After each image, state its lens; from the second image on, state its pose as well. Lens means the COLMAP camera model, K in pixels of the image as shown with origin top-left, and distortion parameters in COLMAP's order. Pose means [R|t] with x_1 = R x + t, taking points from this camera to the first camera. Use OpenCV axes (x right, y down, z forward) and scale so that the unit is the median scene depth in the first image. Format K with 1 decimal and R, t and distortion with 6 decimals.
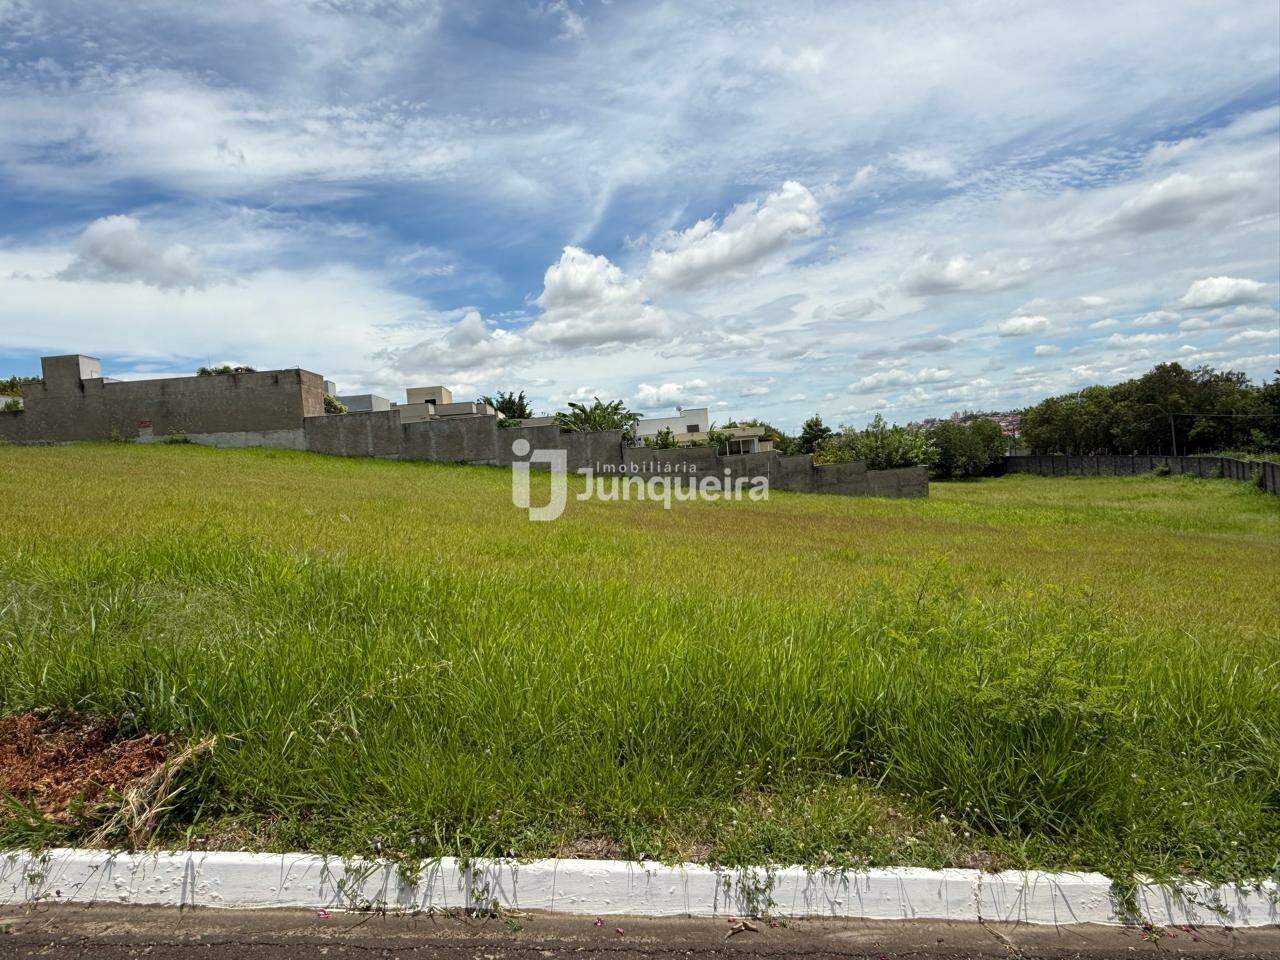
lens RADIAL K [[991.2, 0, 693.6], [0, 991.2, 475.2], [0, 0, 1]] dist [0.004821, 0.001998]
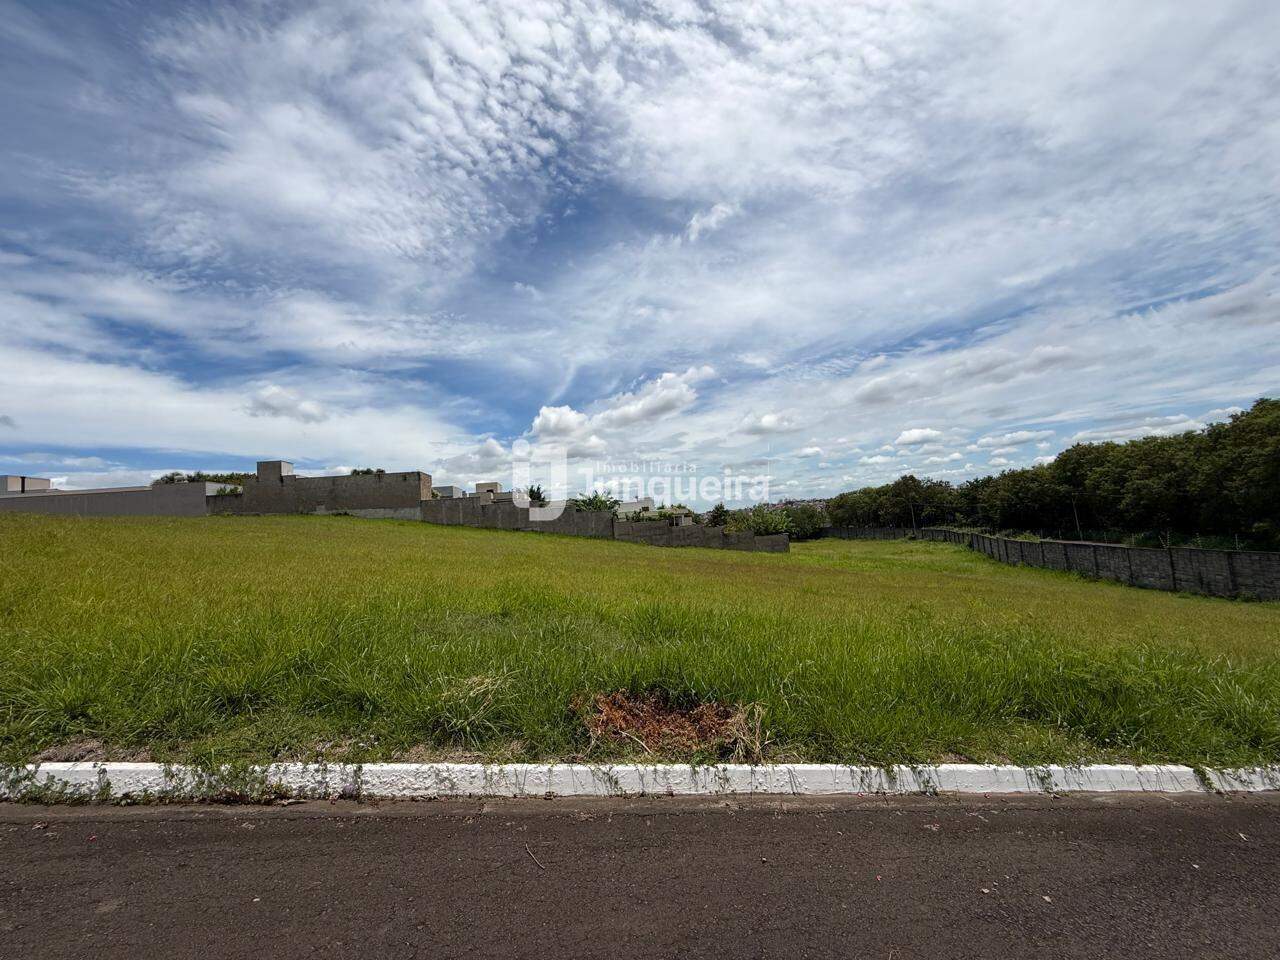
lens RADIAL K [[600.4, 0, 638.1], [0, 600.4, 447.1], [0, 0, 1]] dist [-0.001573, -0.000309]
pose [[0.994543, 0.022875, 0.101789, -0.114587], [-0.007961, 0.989461, -0.144582, -0.004152], [-0.104023, 0.142983, 0.984243, -0.017304]]
